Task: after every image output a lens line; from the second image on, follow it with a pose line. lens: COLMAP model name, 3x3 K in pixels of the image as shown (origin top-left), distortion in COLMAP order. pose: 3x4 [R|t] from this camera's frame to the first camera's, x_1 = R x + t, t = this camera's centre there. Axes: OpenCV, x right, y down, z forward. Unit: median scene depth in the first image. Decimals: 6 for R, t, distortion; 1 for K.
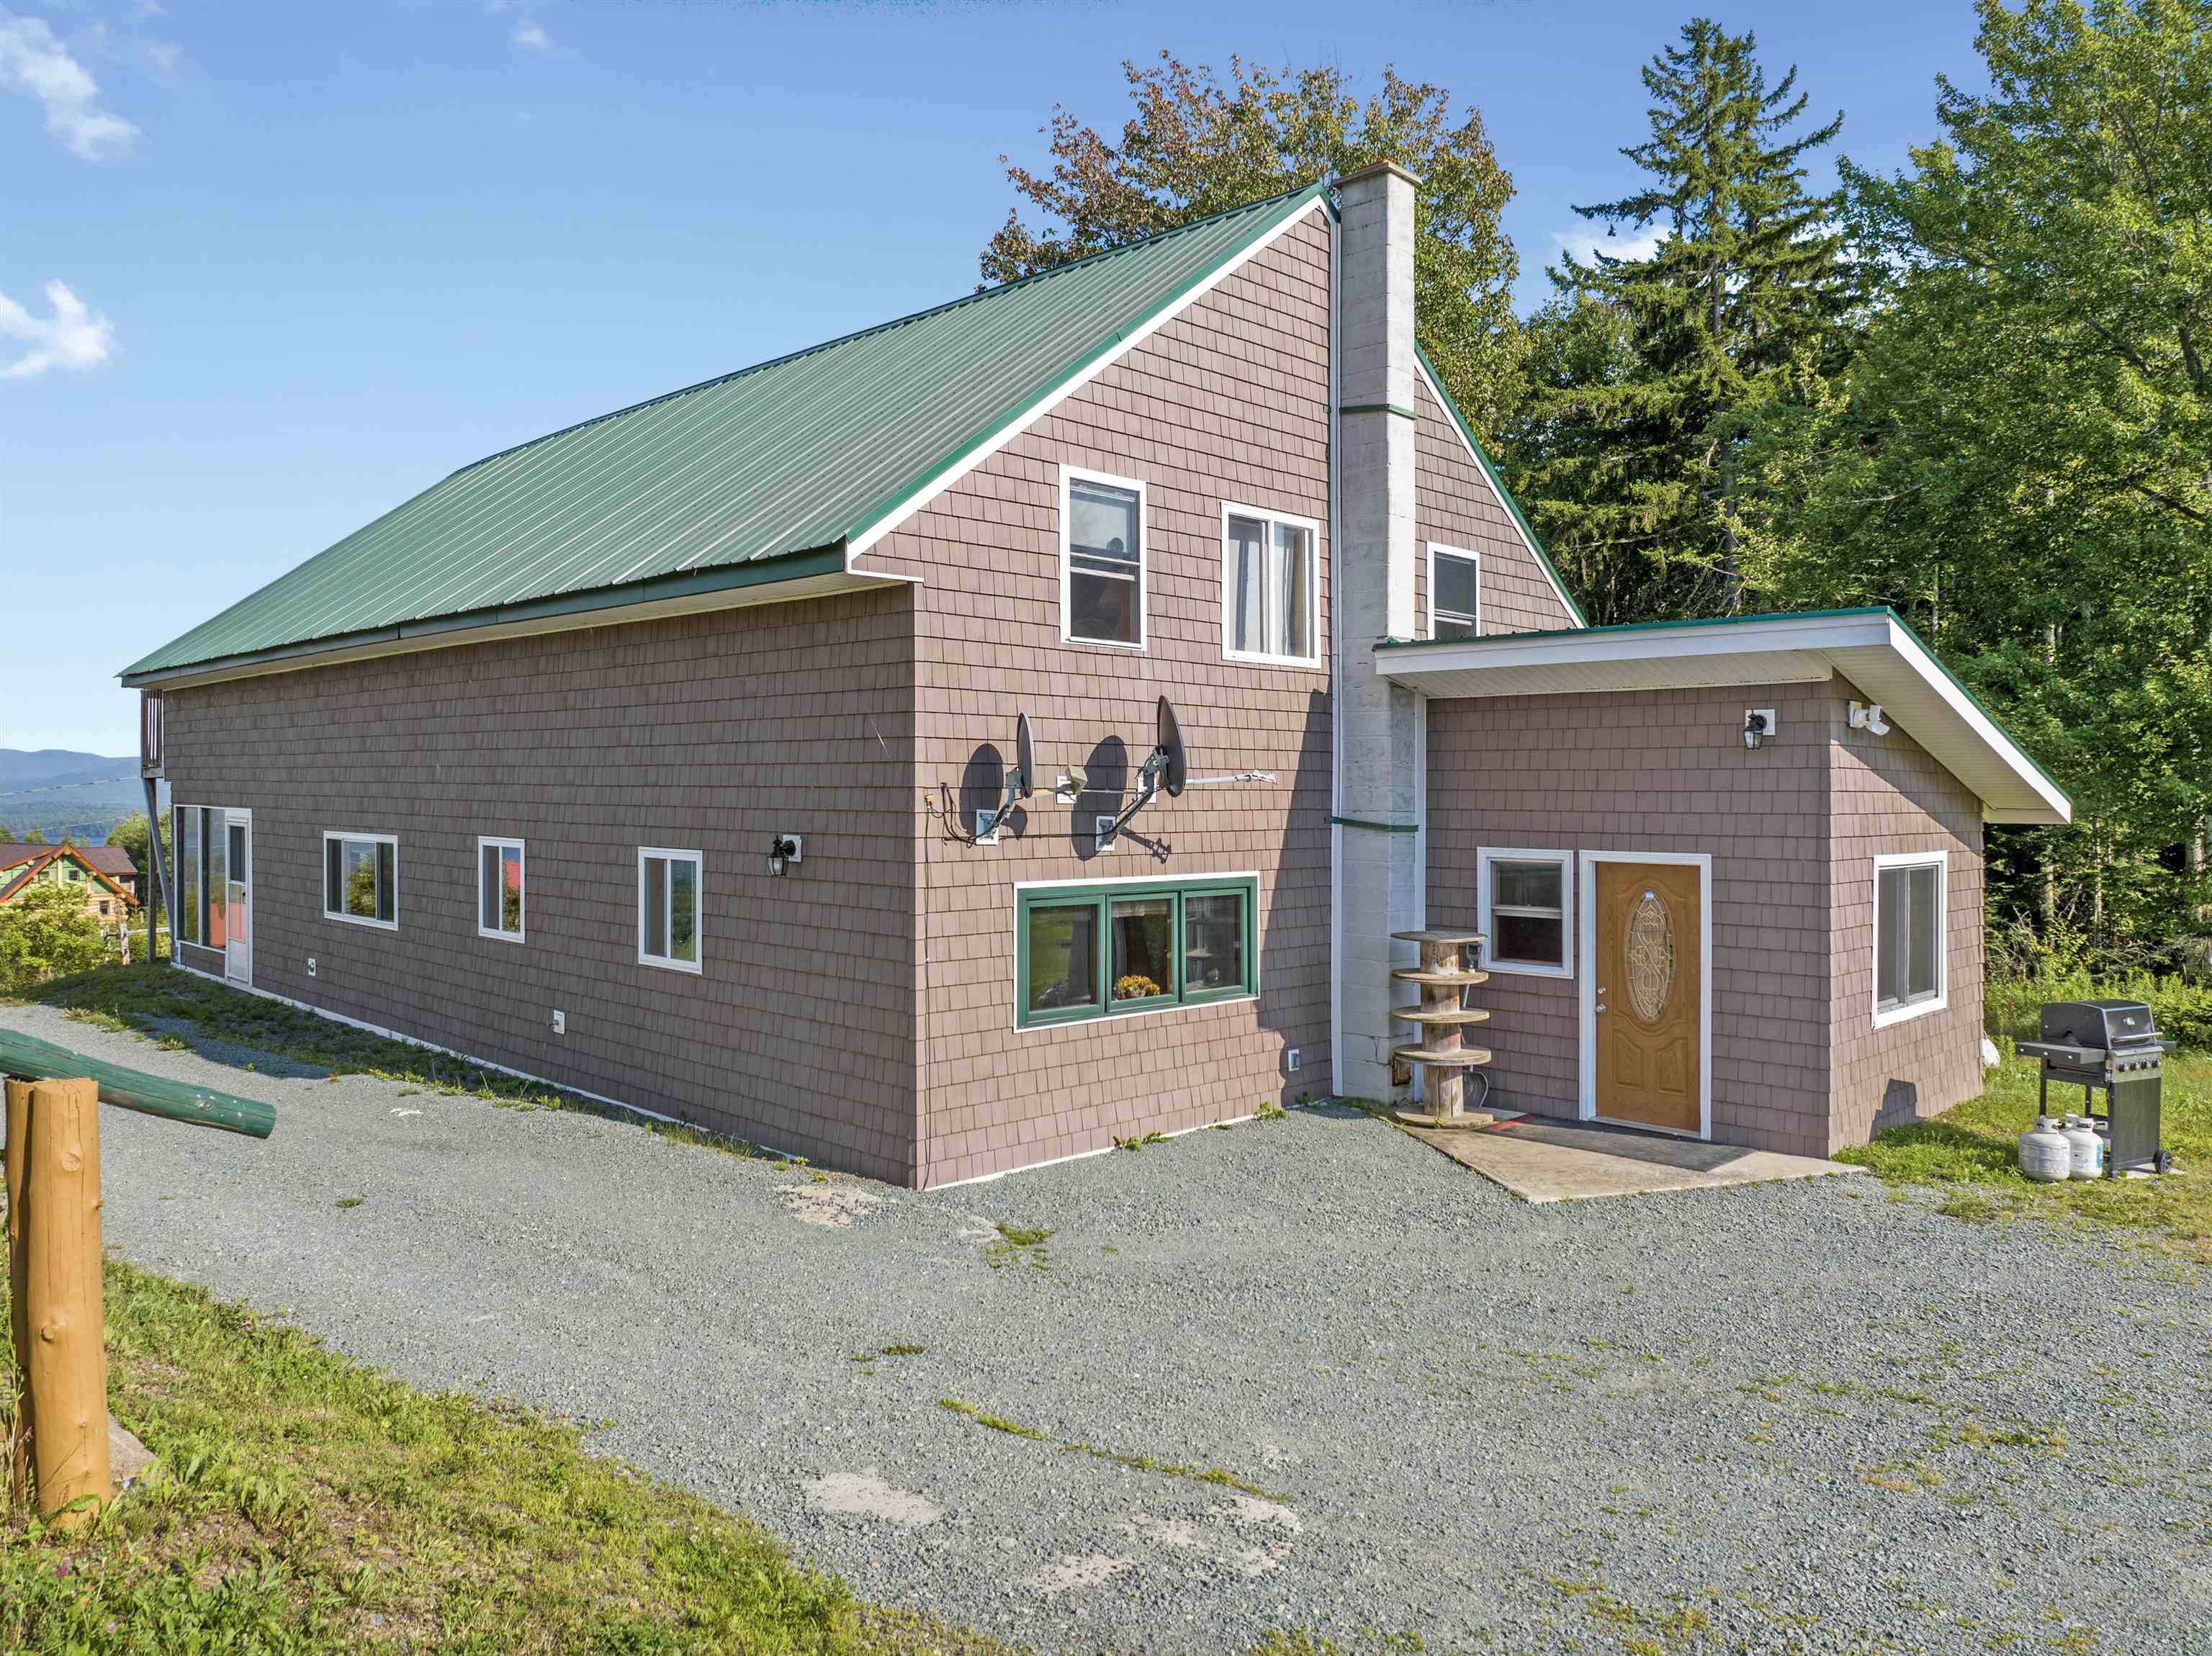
lens RADIAL K [[1581.3, 0, 1111.5], [0, 1581.3, 781.2], [0, 0, 1]] dist [-0.034288, -0.007271]
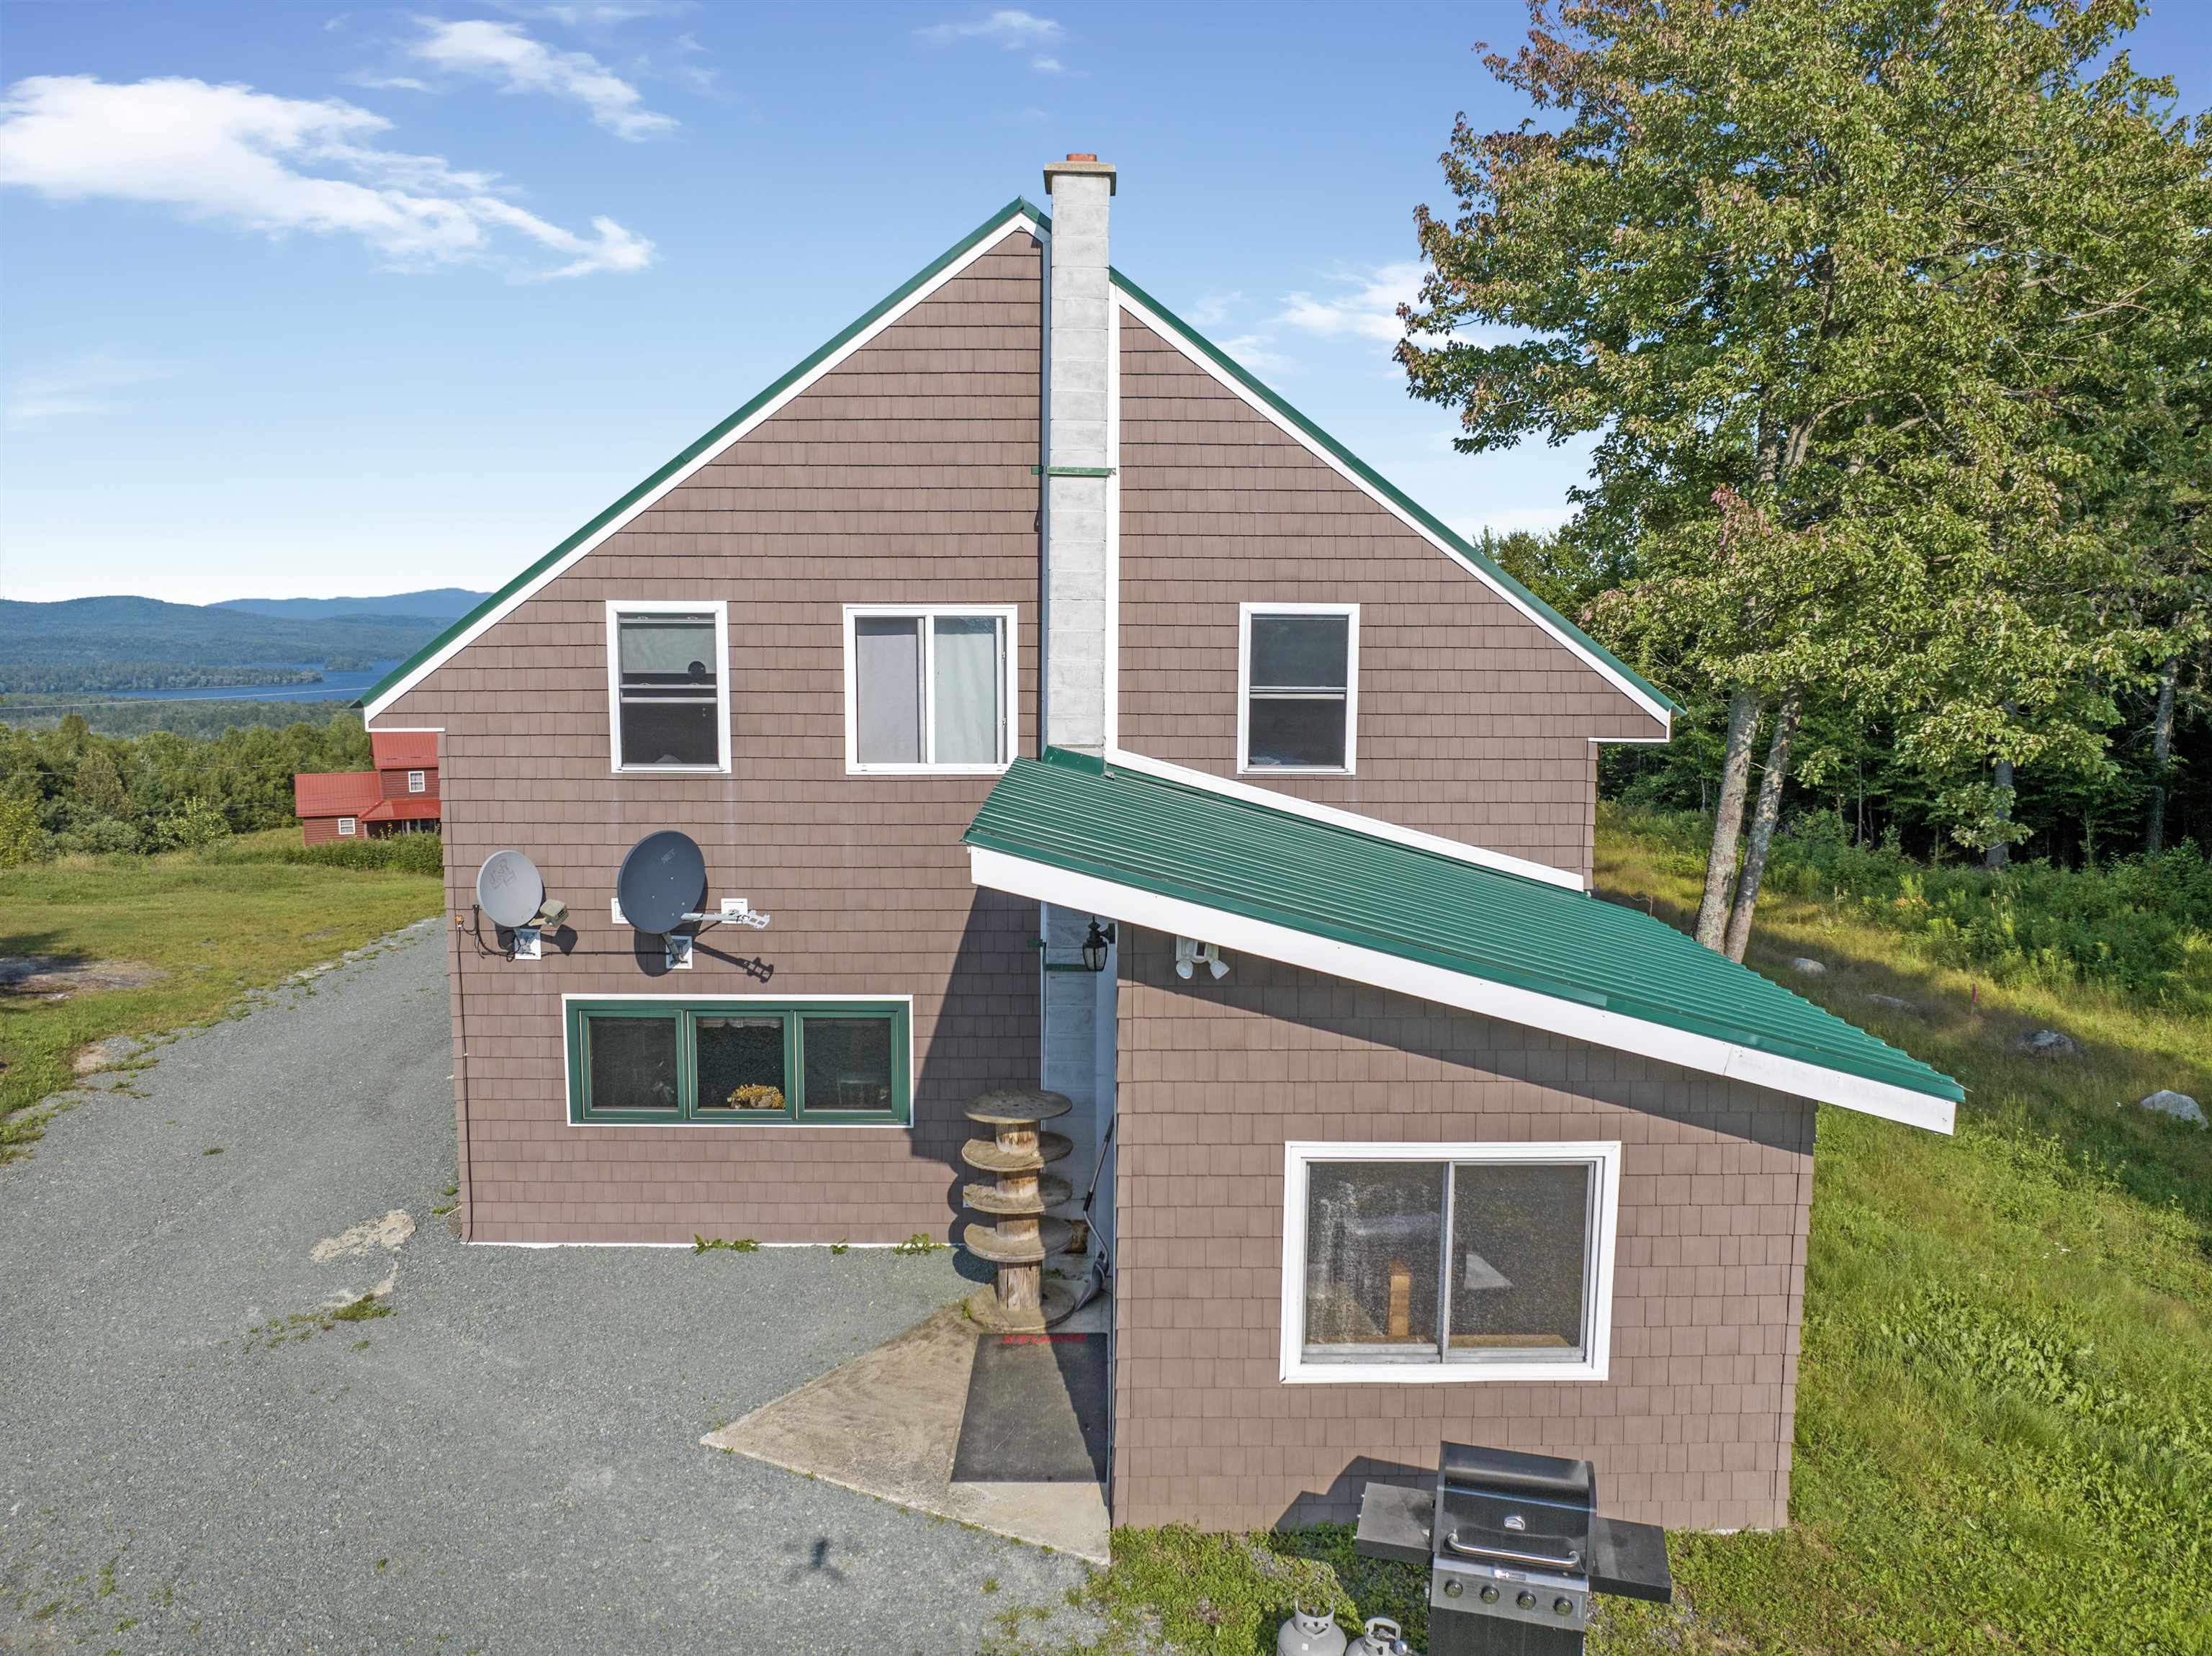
lens RADIAL K [[1536.1, 0, 1106.0], [0, 1536.1, 828.0], [0, 0, 1]] dist [-0.047271, 0.001956]
pose [[0.713687, 0.082898, -0.695542, 0.898511], [0.003842, 0.992494, 0.122232, -0.171366], [0.700454, -0.089907, 0.708012, 0.498798]]
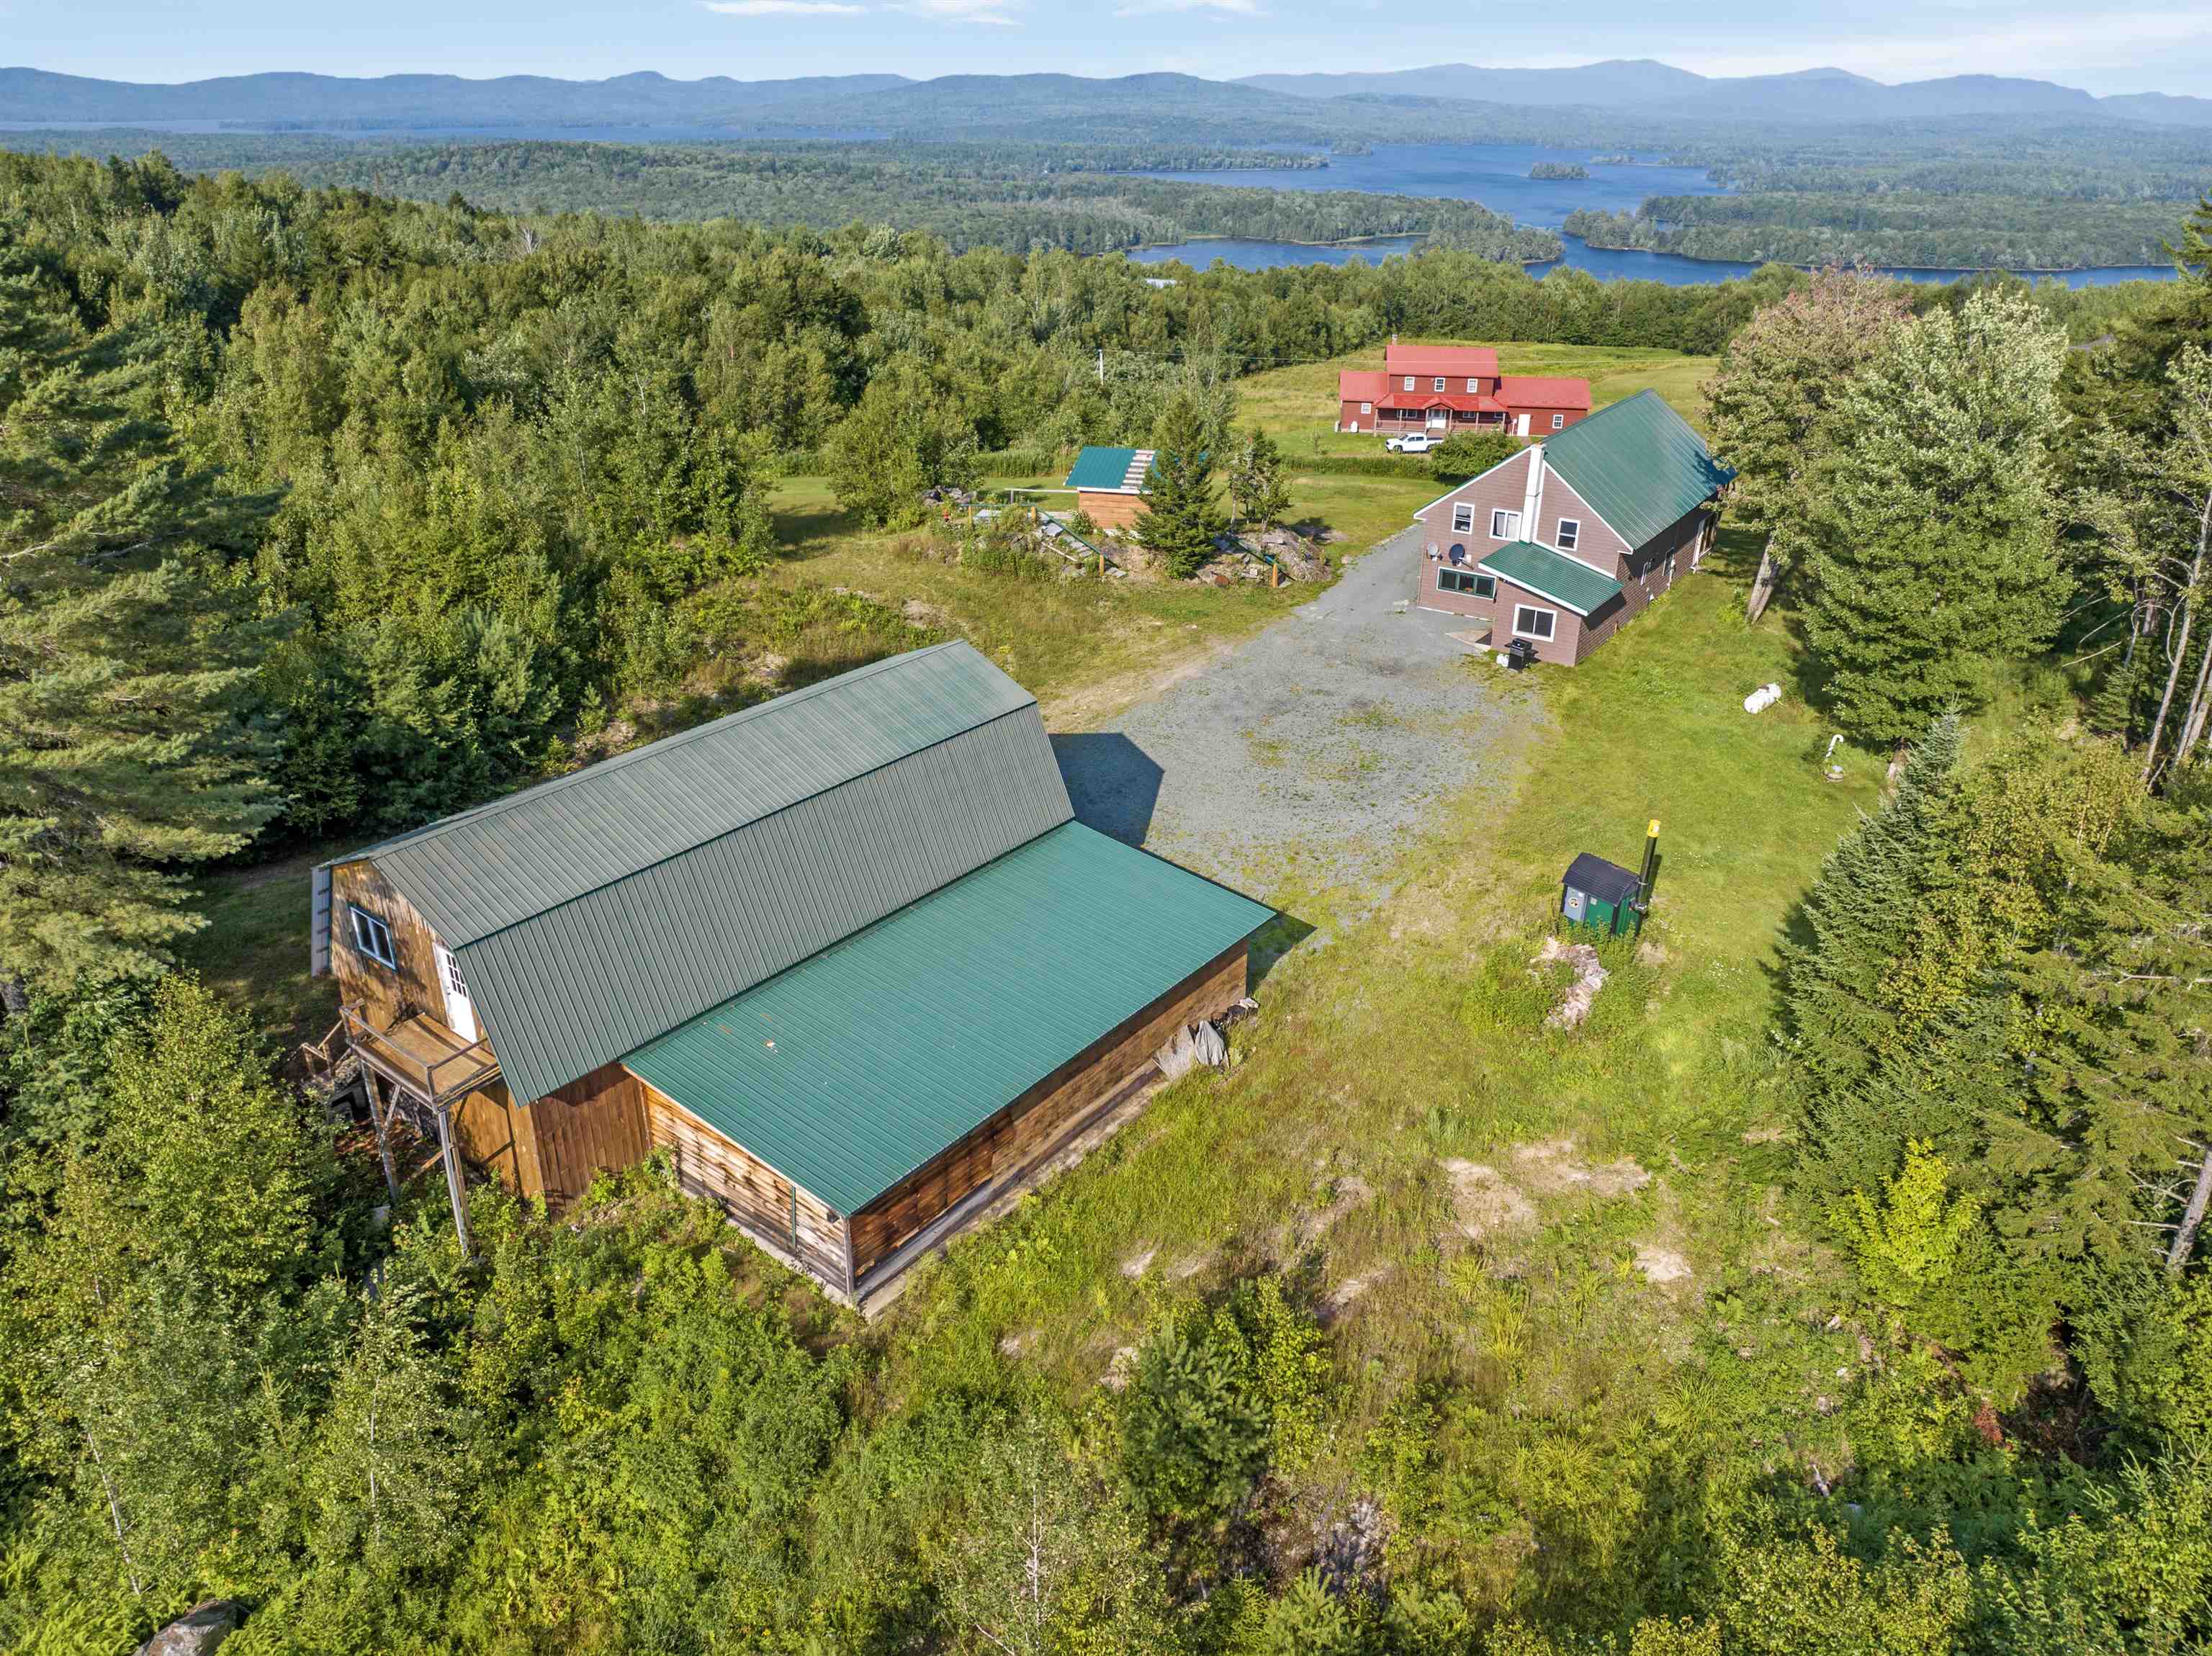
lens RADIAL K [[1581.3, 0, 1111.5], [0, 1581.3, 781.2], [0, 0, 1]] dist [-0.034288, -0.007271]
pose [[0.193095, 0.386450, -0.901871, 5.564544], [-0.004044, 0.919475, 0.393128, -1.583575], [0.981172, -0.072264, 0.179108, -1.458800]]
